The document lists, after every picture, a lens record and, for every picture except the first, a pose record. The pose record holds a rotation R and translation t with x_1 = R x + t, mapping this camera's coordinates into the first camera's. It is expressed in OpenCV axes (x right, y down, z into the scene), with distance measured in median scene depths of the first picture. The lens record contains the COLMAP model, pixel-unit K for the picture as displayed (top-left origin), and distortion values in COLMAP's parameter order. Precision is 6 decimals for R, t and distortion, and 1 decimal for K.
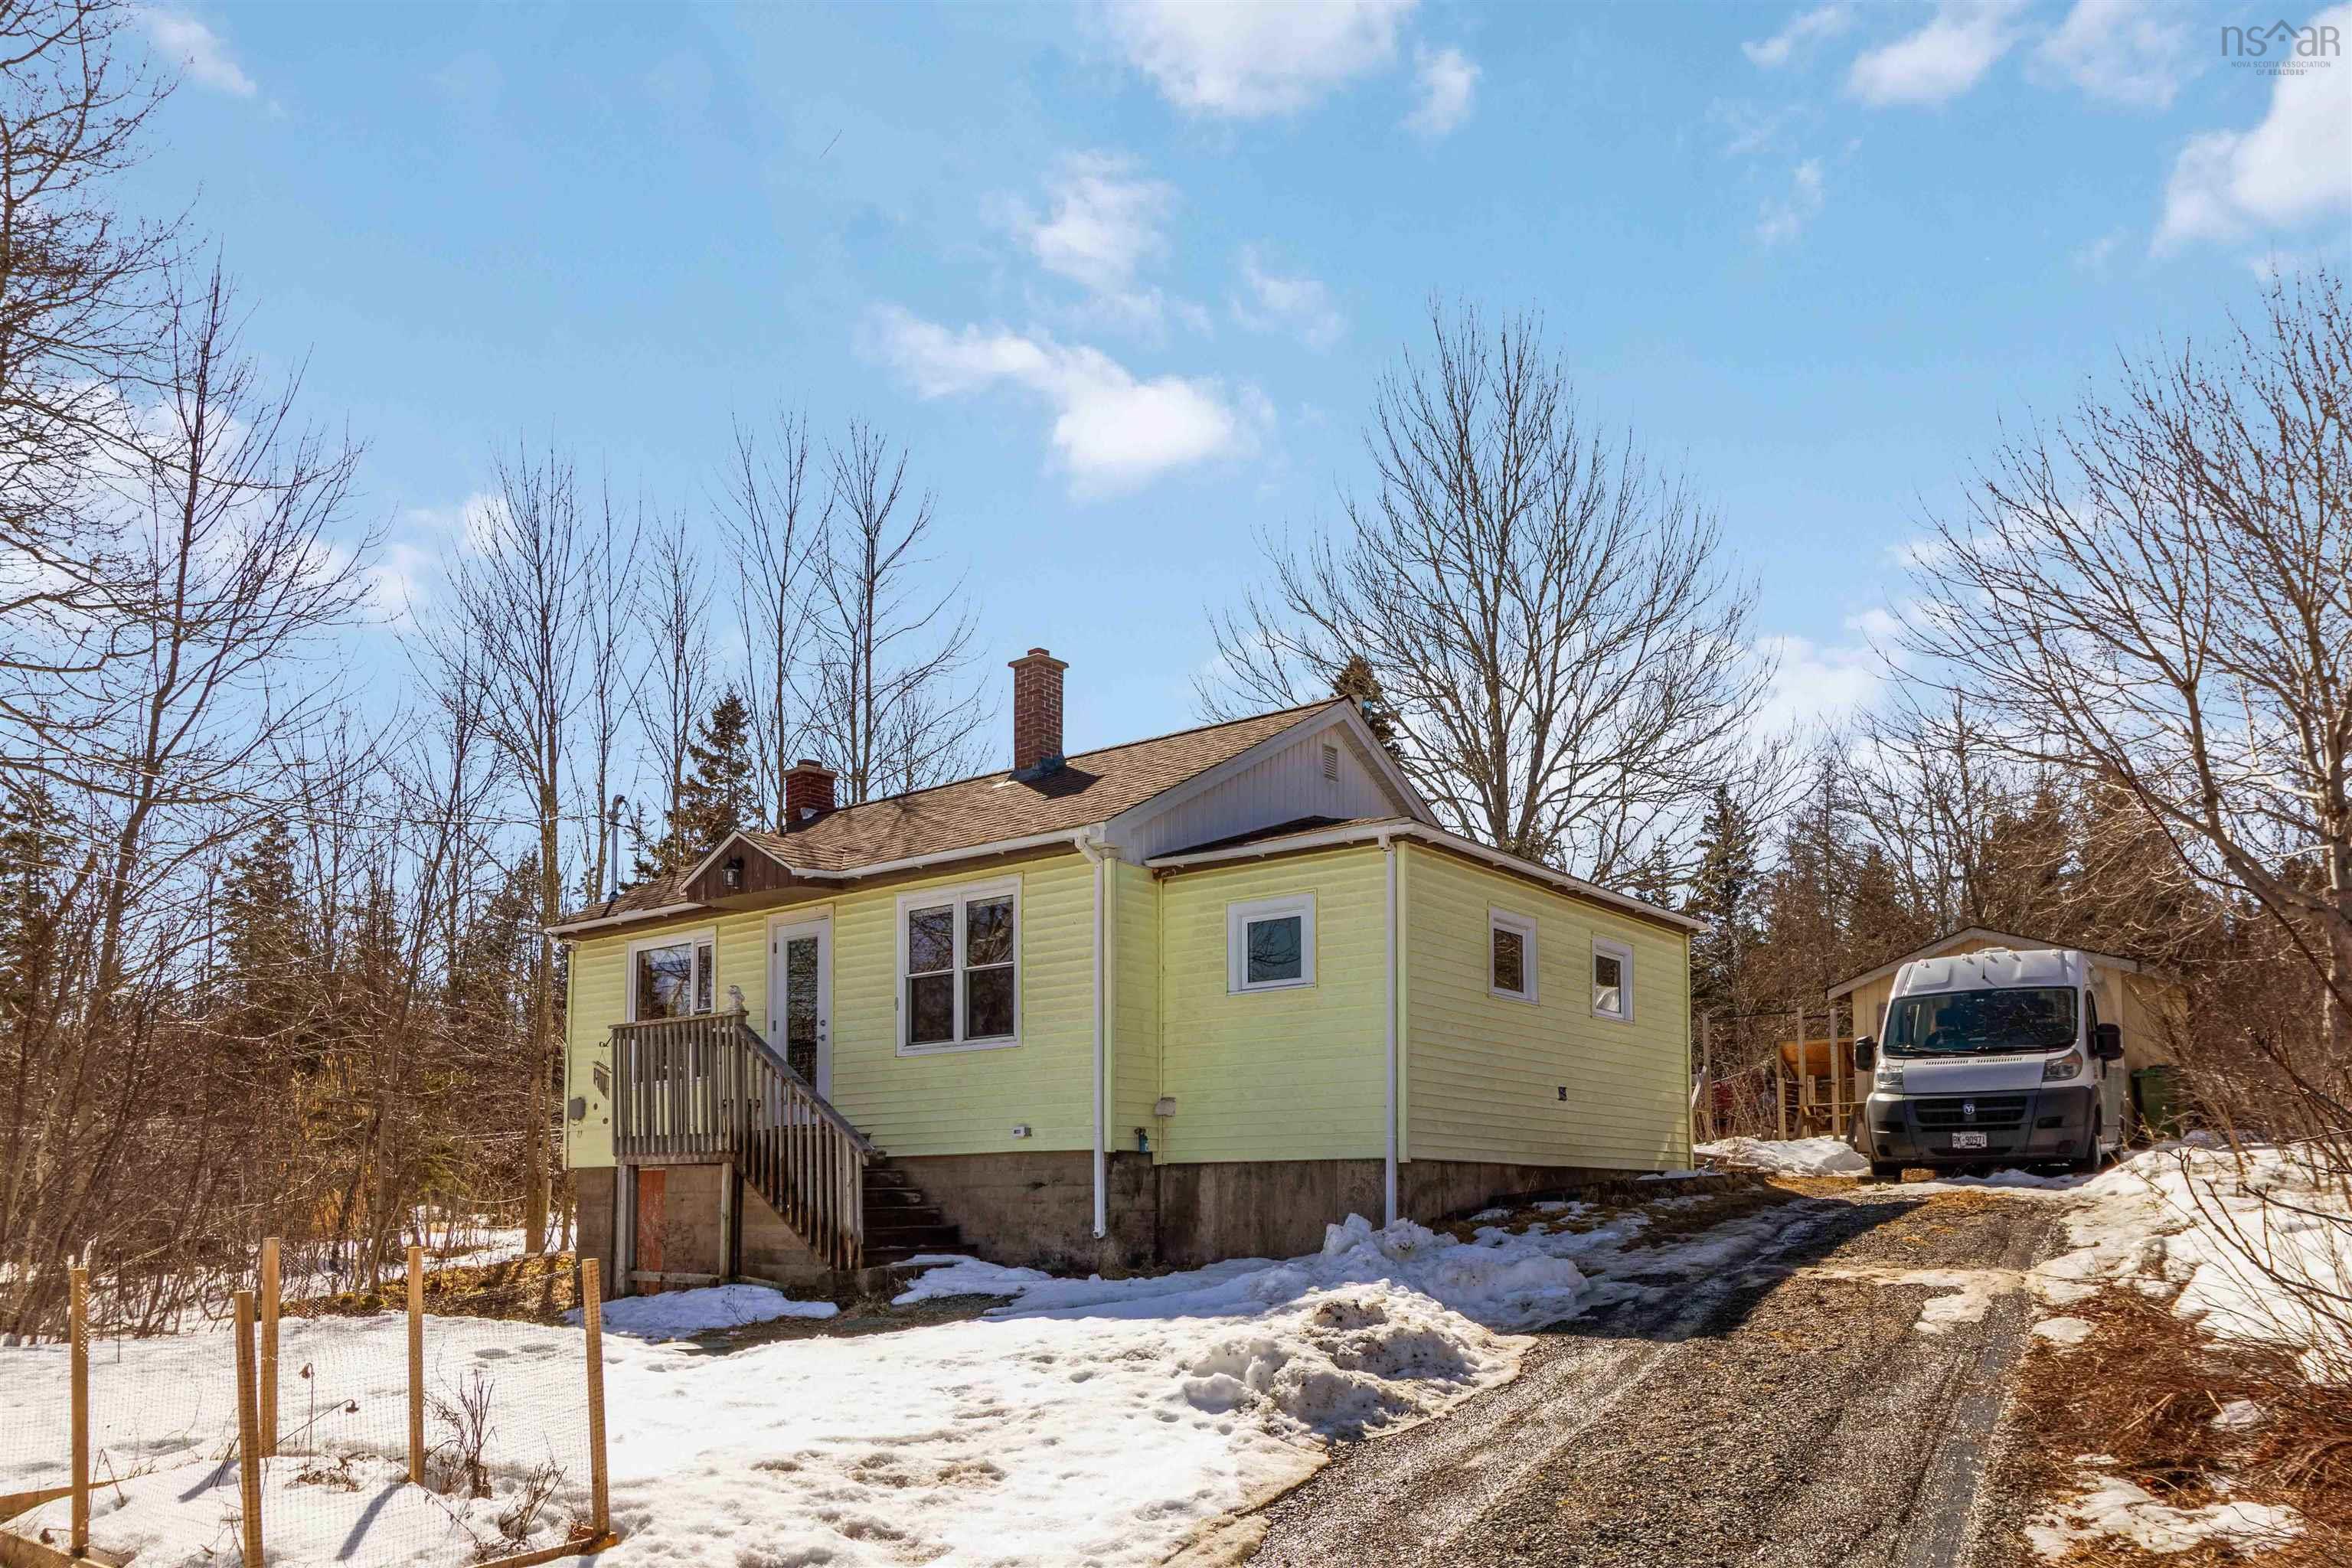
lens RADIAL K [[1735.5, 0, 1176.0], [0, 1735.5, 784.0], [0, 0, 1]] dist [0.001539, 0.001257]
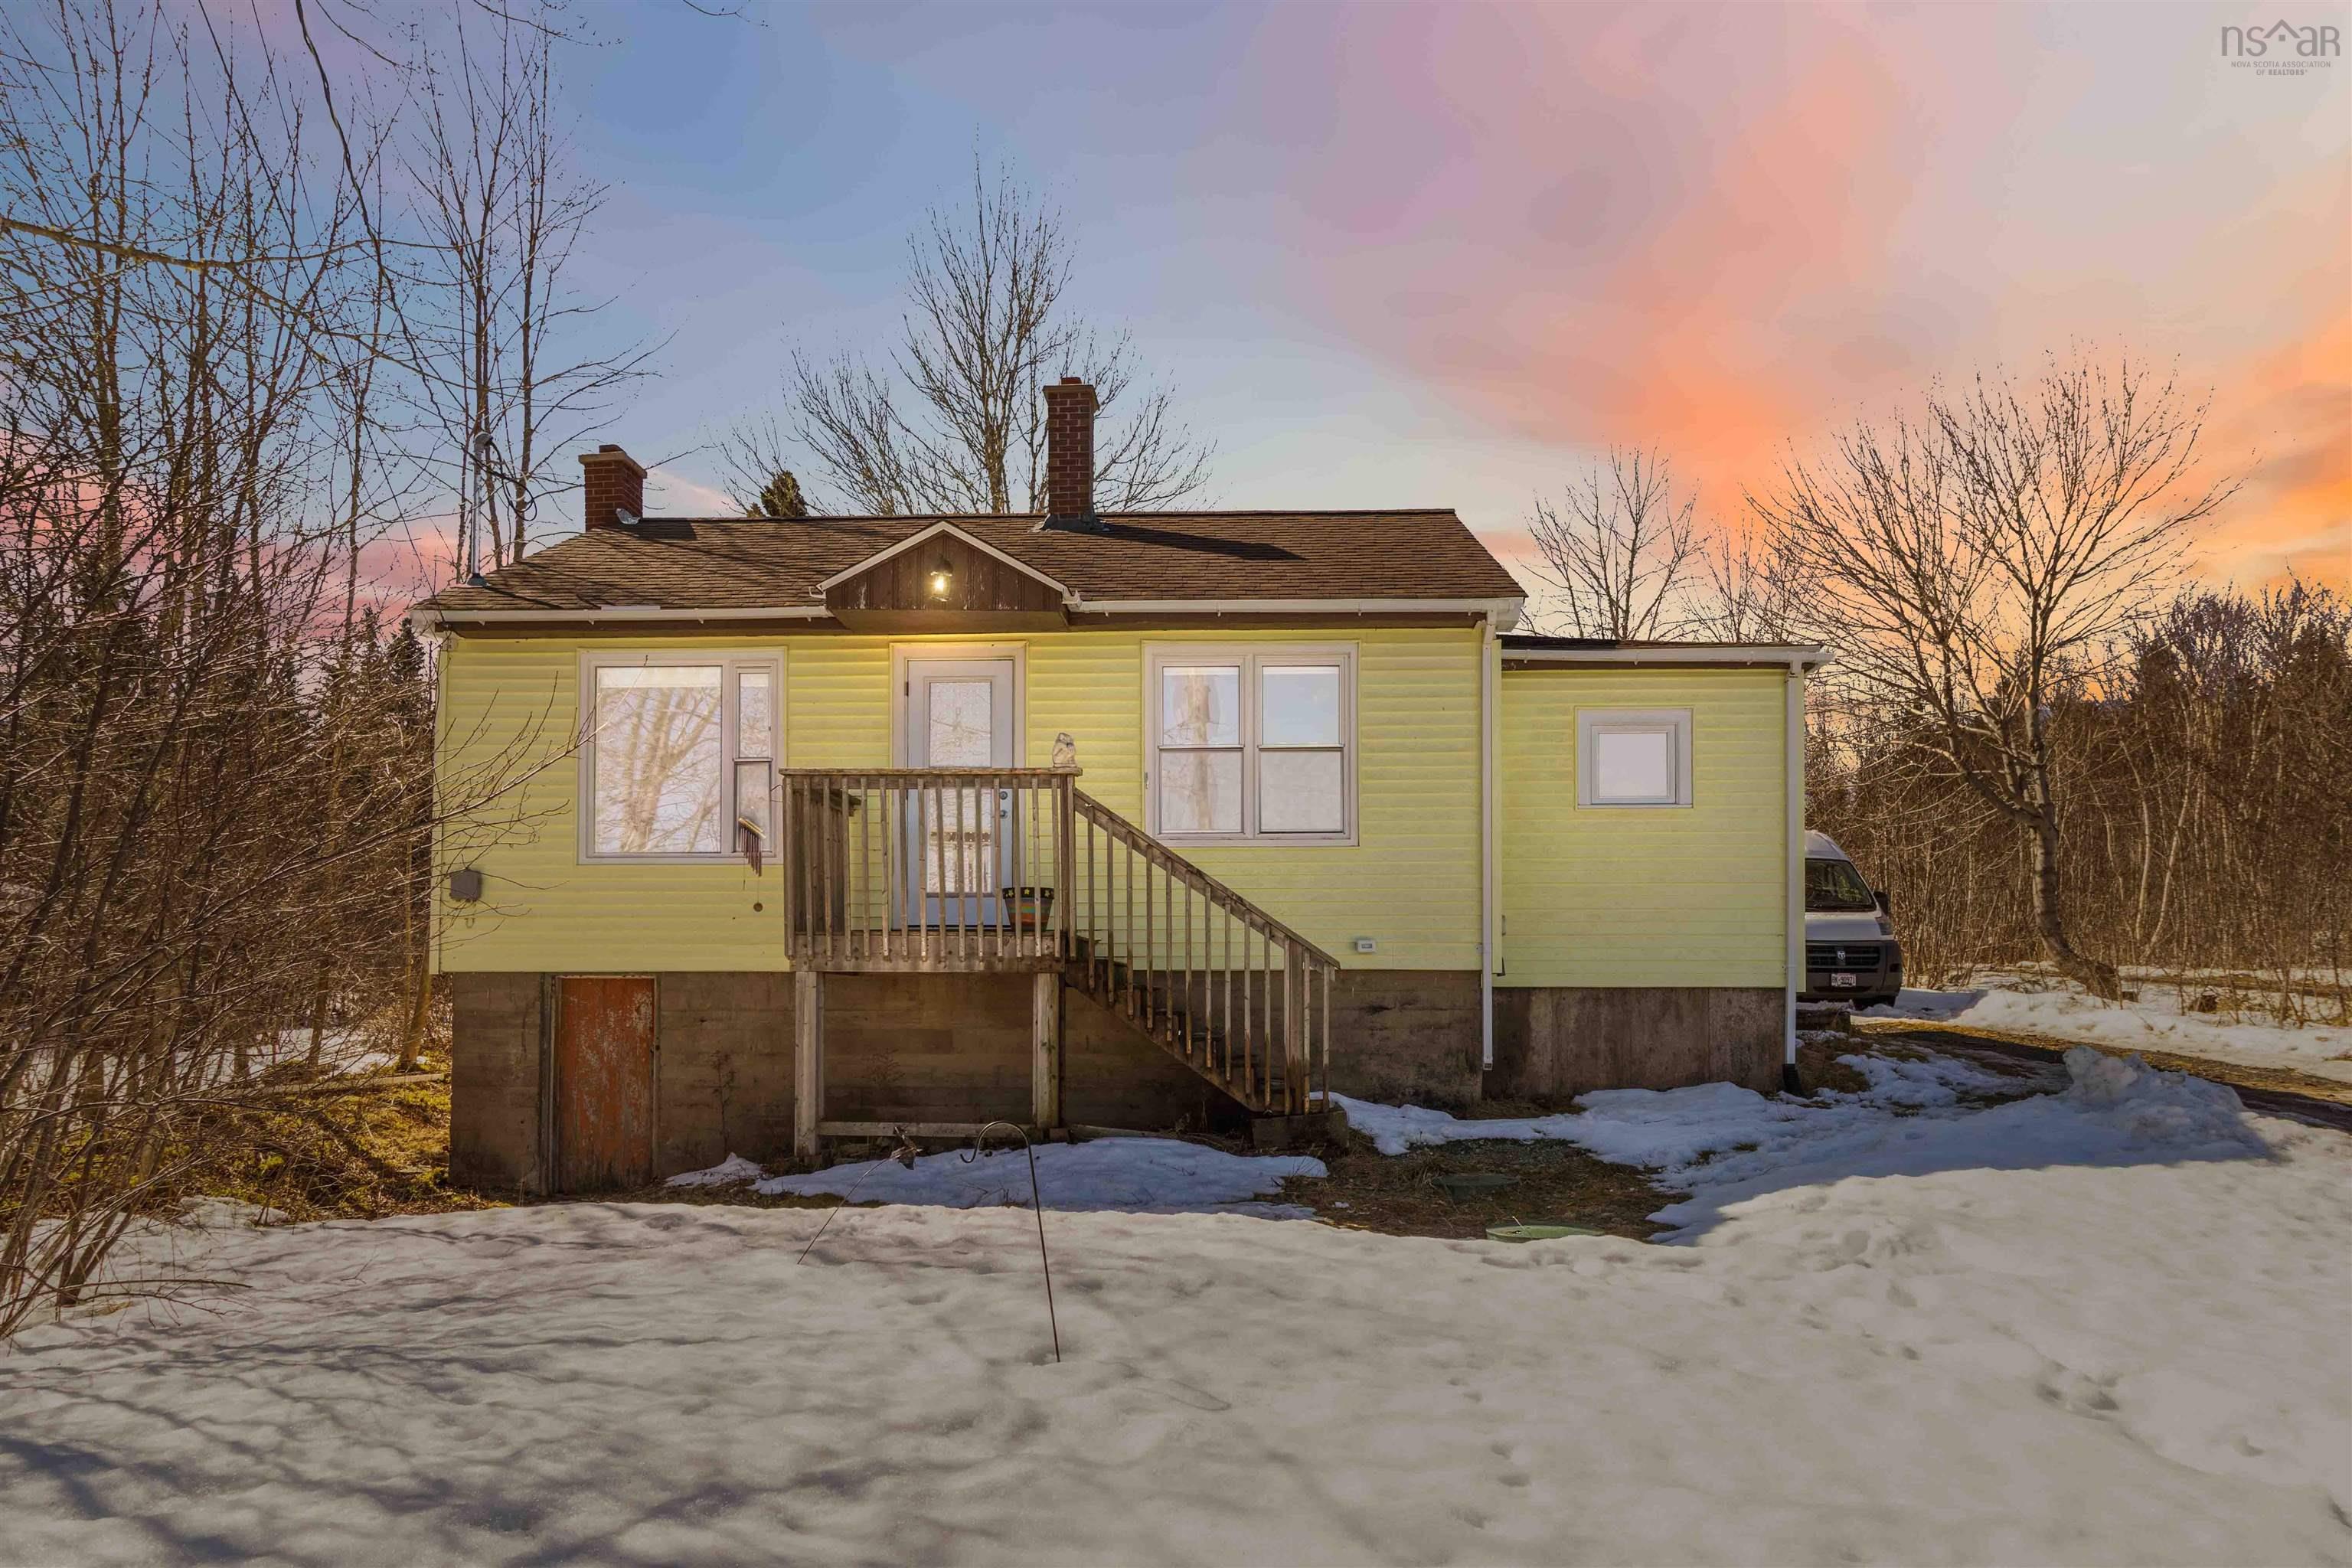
lens RADIAL K [[1494.7, 0, 1176.0], [0, 1494.7, 784.0], [0, 0, 1]] dist [0.001065, -0.001396]
pose [[0.803300, 0.099741, 0.587163, -0.553007], [-0.148591, 0.988264, 0.035412, 0.102908], [-0.576740, -0.115693, 0.808694, 0.443375]]
